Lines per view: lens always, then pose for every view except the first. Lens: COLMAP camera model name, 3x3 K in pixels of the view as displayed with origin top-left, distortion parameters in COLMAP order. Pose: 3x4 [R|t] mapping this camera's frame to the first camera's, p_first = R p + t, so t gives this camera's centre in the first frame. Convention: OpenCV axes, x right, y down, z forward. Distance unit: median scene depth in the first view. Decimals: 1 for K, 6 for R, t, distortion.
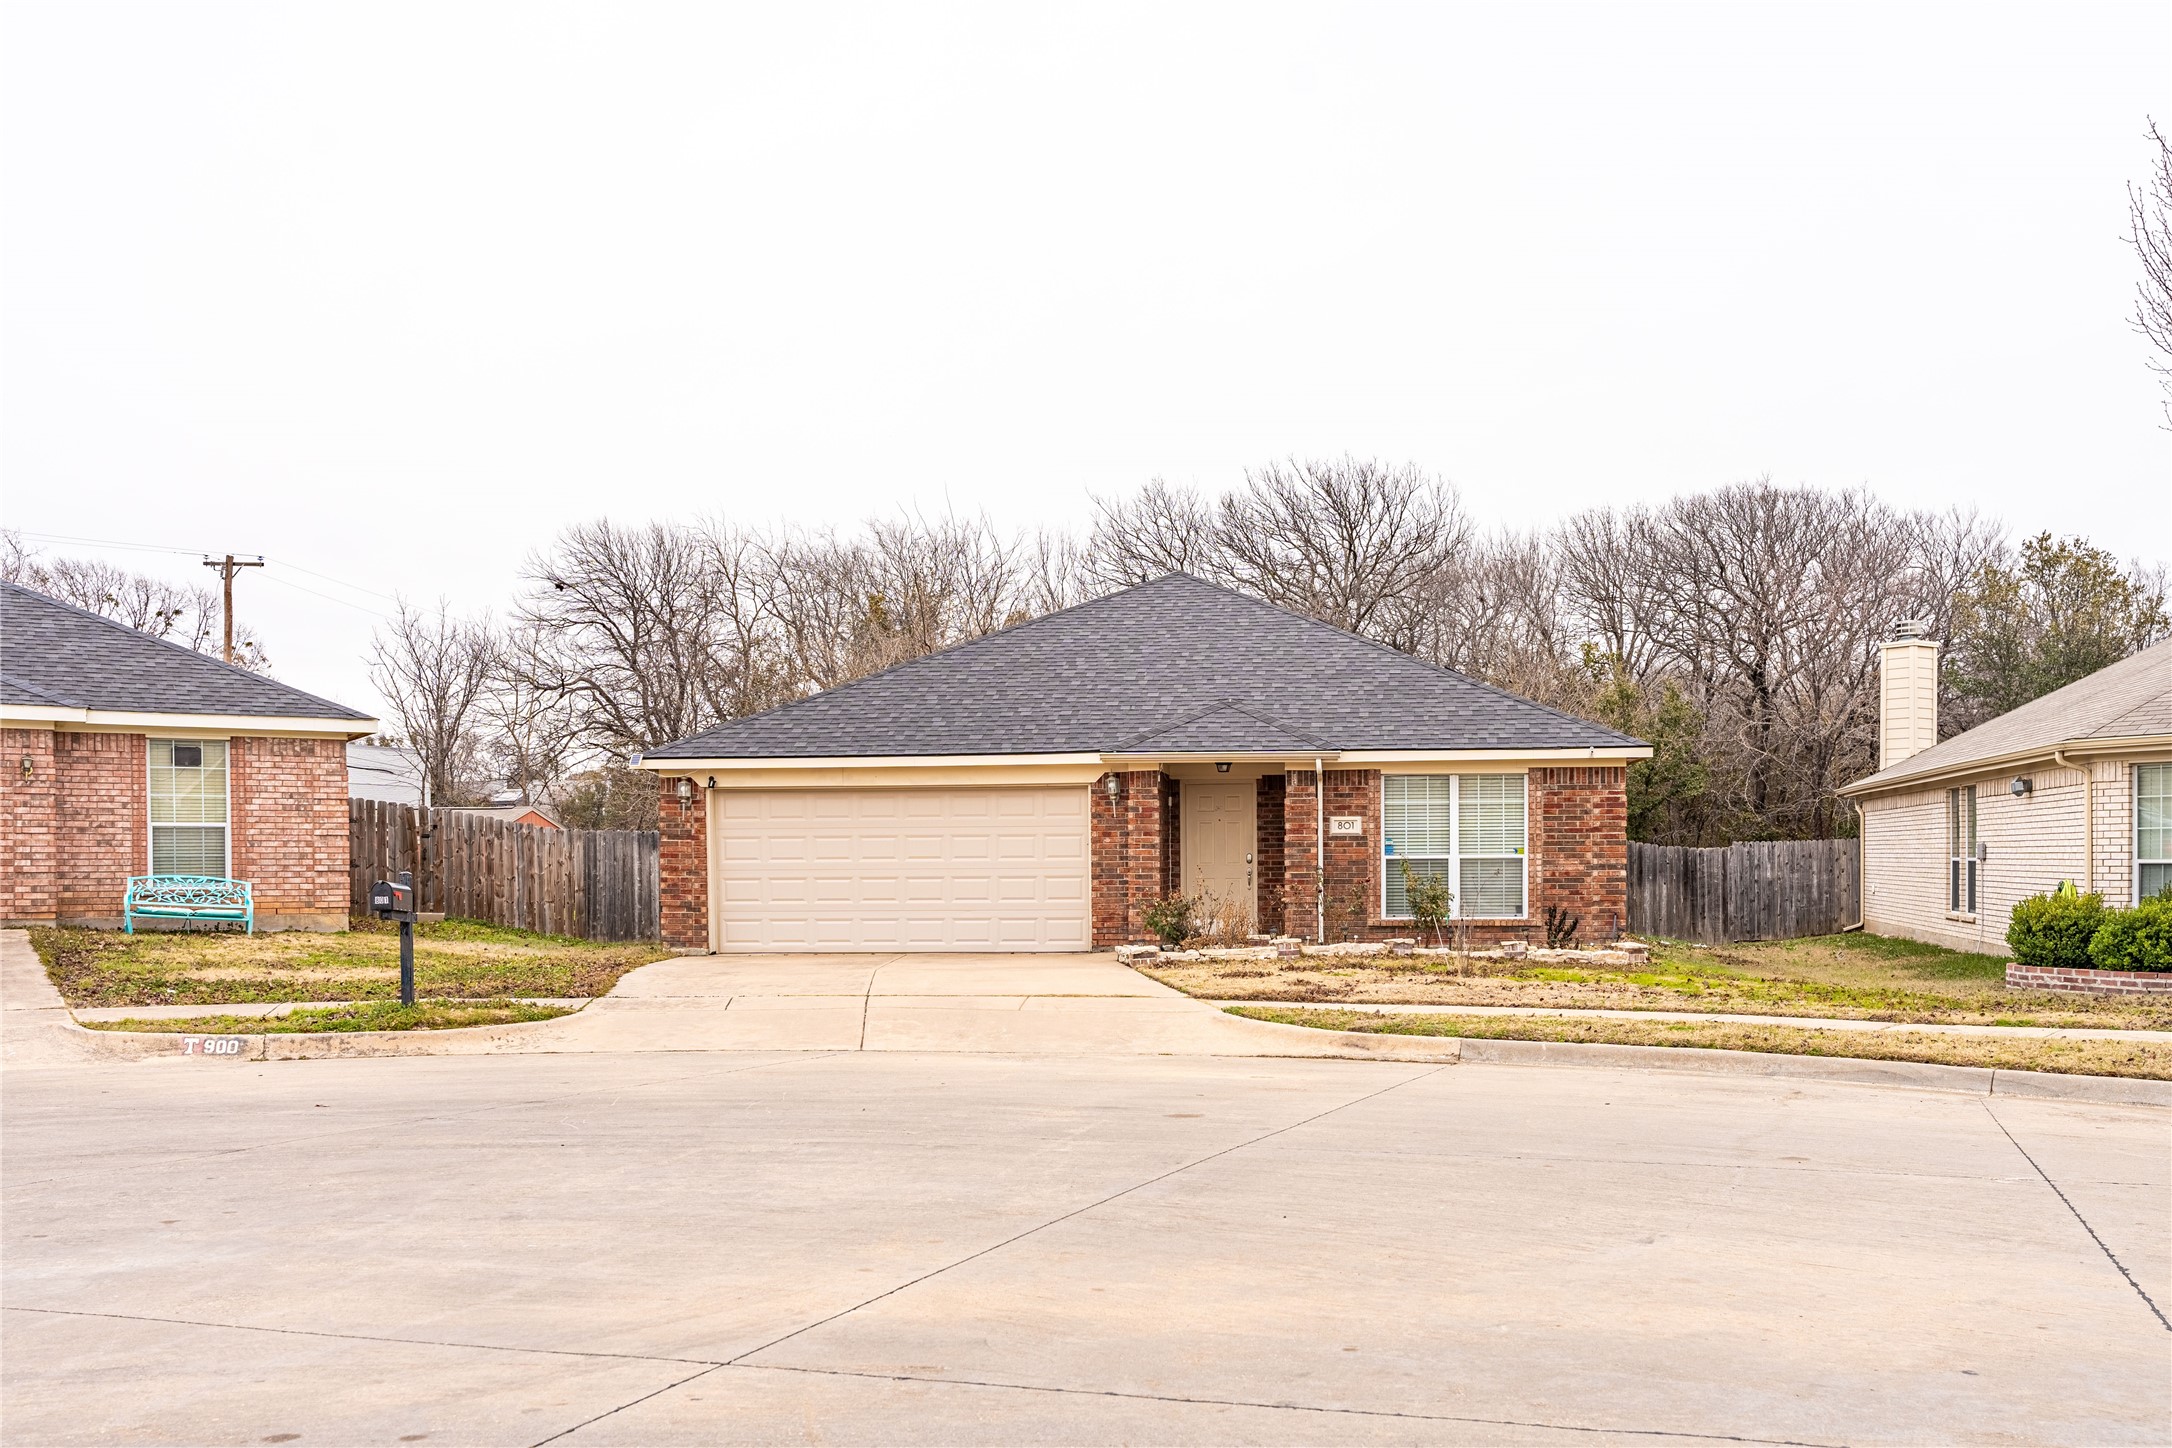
lens RADIAL K [[1976.9, 0, 1086.0], [0, 1976.9, 724.0], [0, 0, 1]] dist [-0.002856, 0.001587]
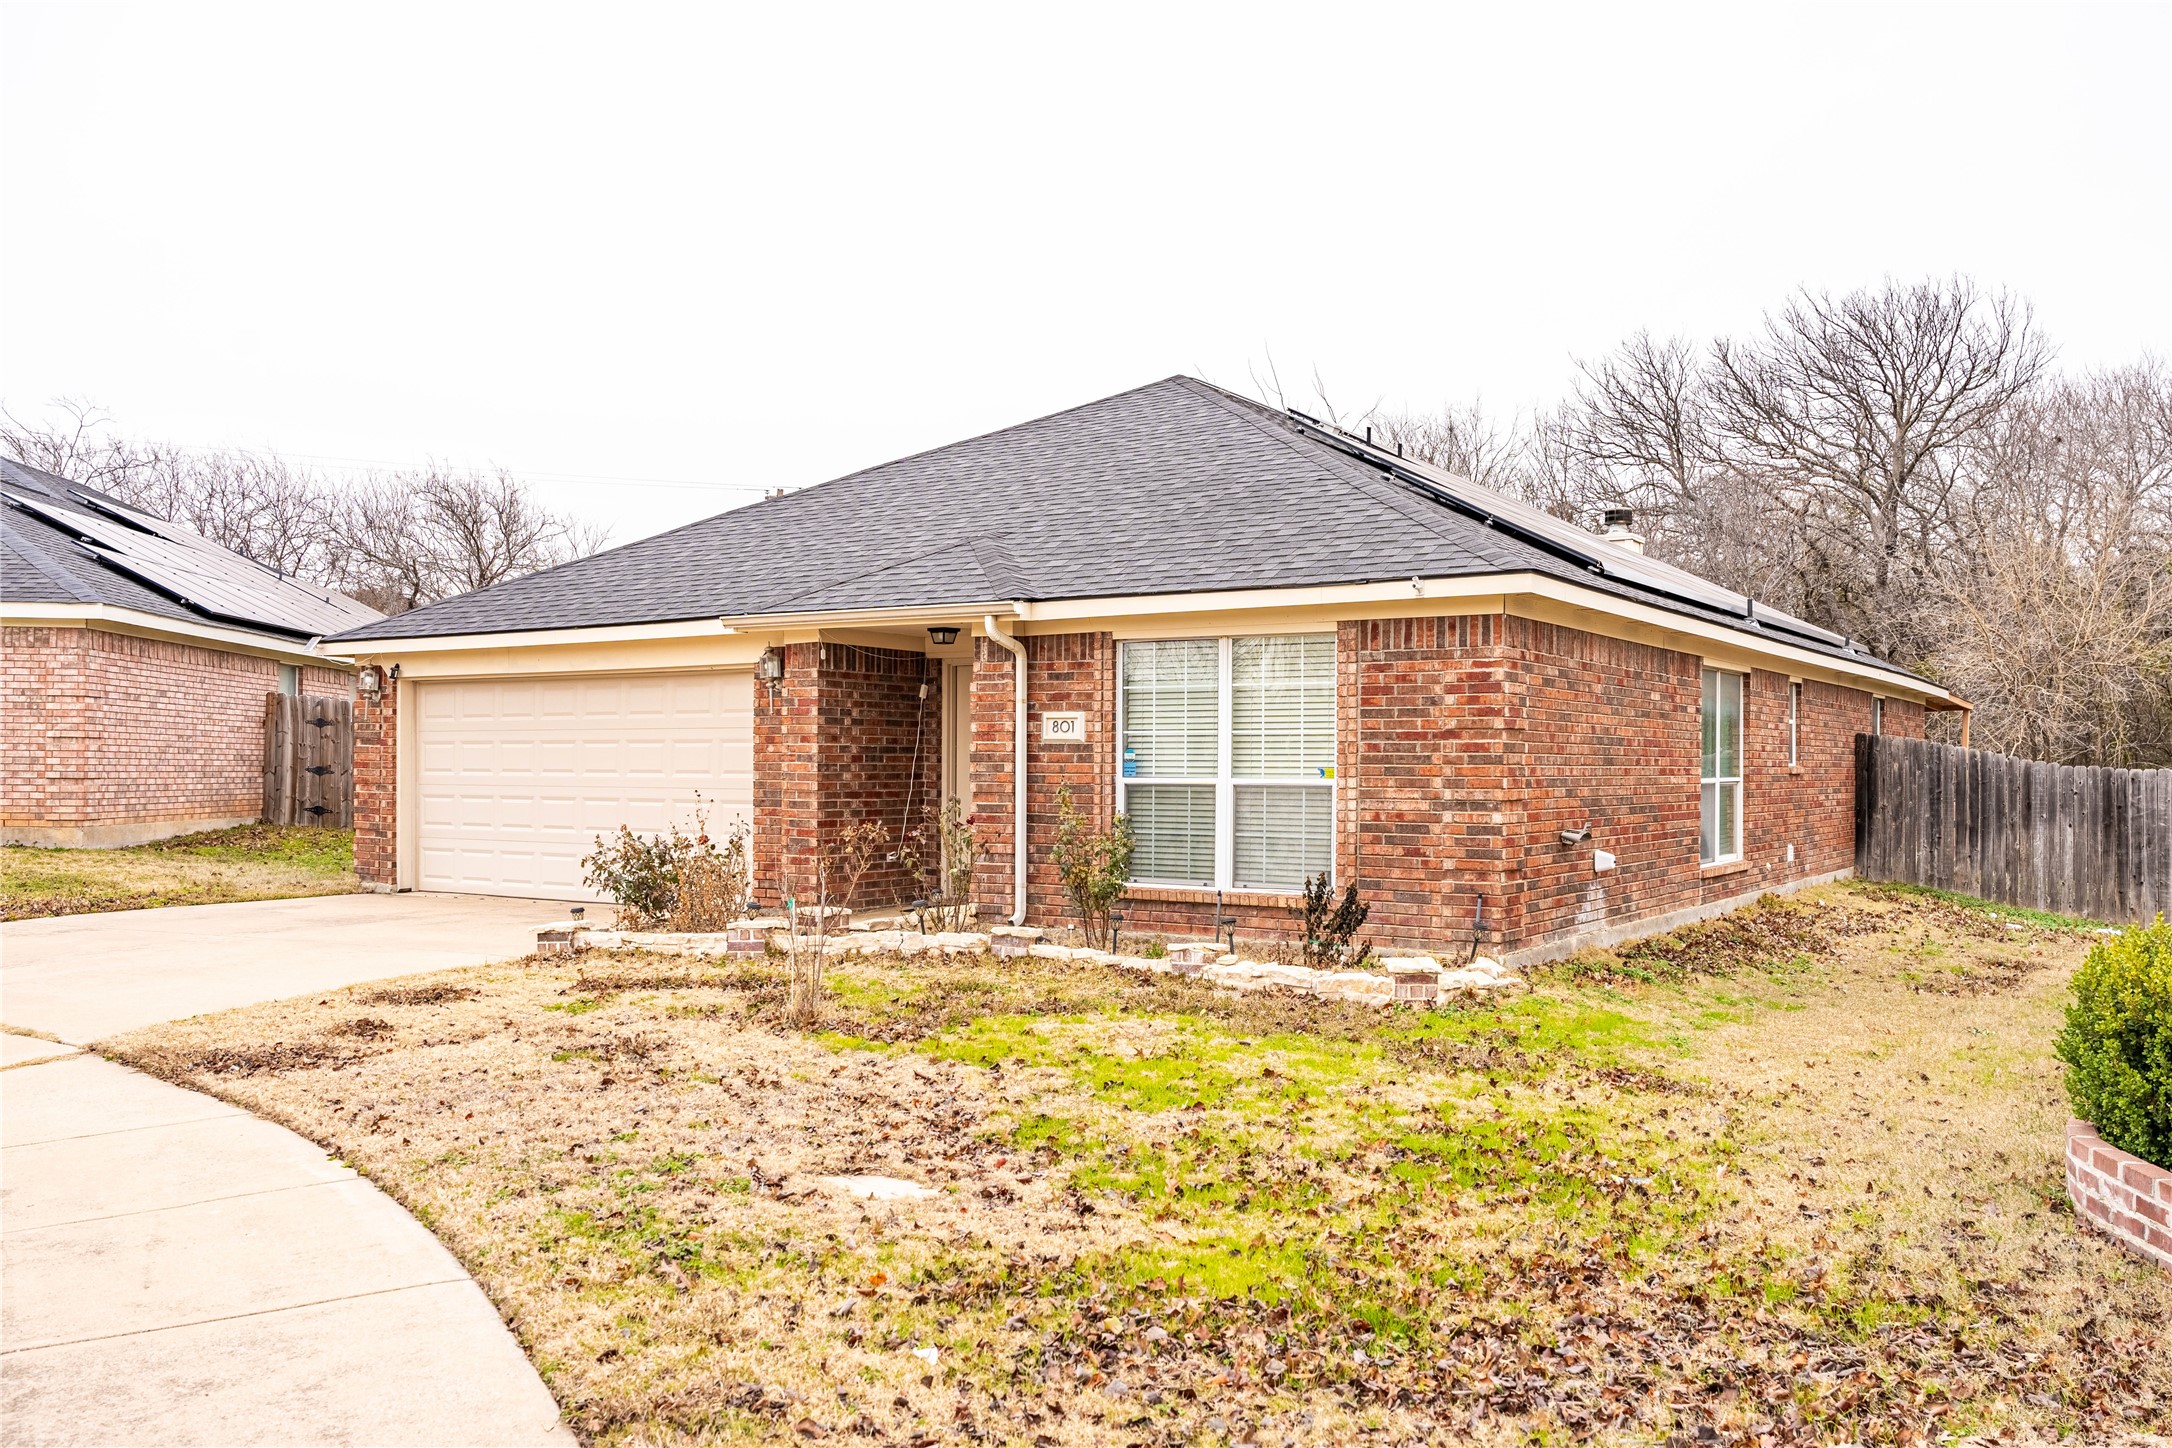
lens RADIAL K [[1725.8, 0, 1085.8], [0, 1725.8, 653.8], [0, 0, 1]] dist [0.001441, -0.001215]
pose [[0.891252, -0.018418, -0.453134, 0.372954], [0.020051, 0.999798, -0.001200, 0.029845], [0.453065, -0.008017, 0.891441, 0.533255]]
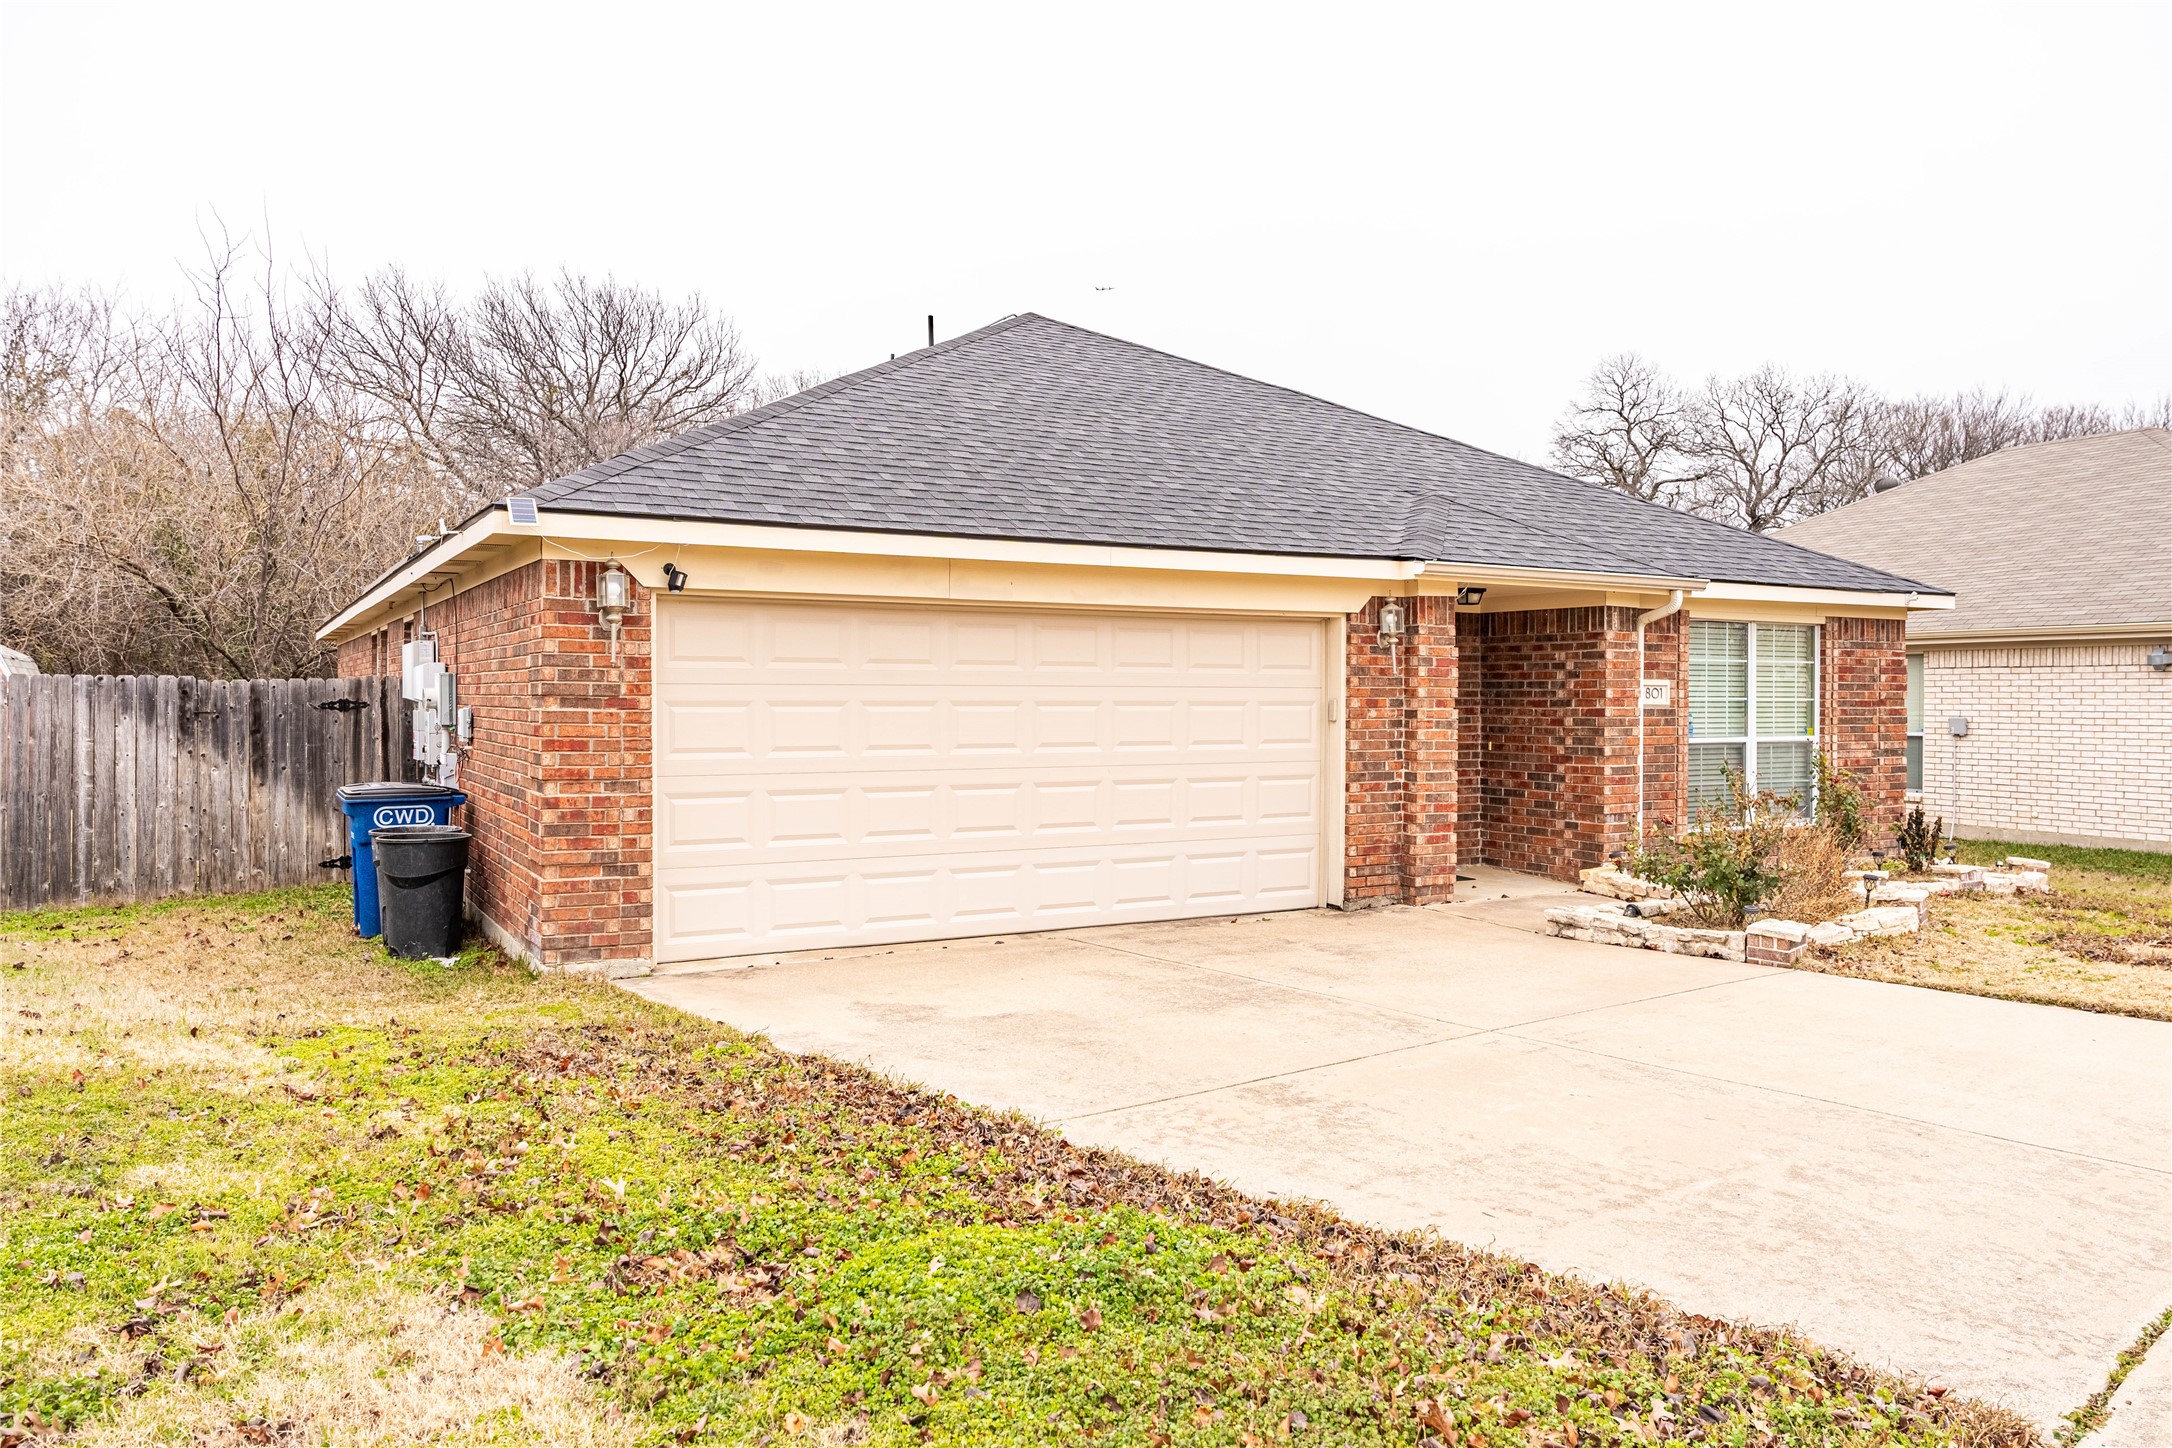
lens RADIAL K [[1584.2, 0, 1085.6], [0, 1584.2, 617.4], [0, 0, 1]] dist [0.000035, -0.001874]
pose [[0.801353, 0.038643, 0.596942, -0.335595], [-0.049382, 0.998779, 0.001636, 0.034372], [-0.596150, -0.030789, 0.802283, 0.685387]]
